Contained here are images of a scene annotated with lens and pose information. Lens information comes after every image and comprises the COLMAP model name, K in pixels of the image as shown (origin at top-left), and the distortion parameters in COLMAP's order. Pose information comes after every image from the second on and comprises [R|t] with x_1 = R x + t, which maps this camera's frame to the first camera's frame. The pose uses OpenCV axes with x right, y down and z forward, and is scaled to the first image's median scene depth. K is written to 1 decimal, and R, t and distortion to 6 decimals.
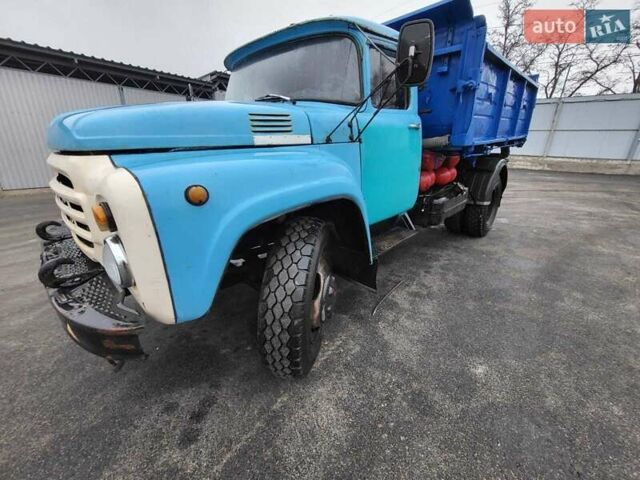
lens RADIAL K [[269.8, 0, 318.9], [0, 269.8, 238.1], [0, 0, 1]] dist [0.003525, -0.003244]
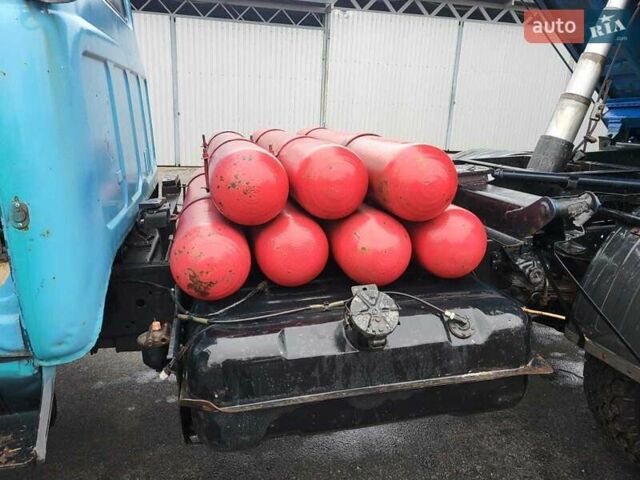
lens RADIAL K [[510.2, 0, 321.5], [0, 510.2, 233.7], [0, 0, 1]] dist [0.048067, -0.037199]
pose [[0.823378, 0.148743, -0.547653, 0.882088], [-0.199758, 0.979242, -0.034366, -0.286059], [0.531173, 0.137694, 0.836000, 0.777020]]
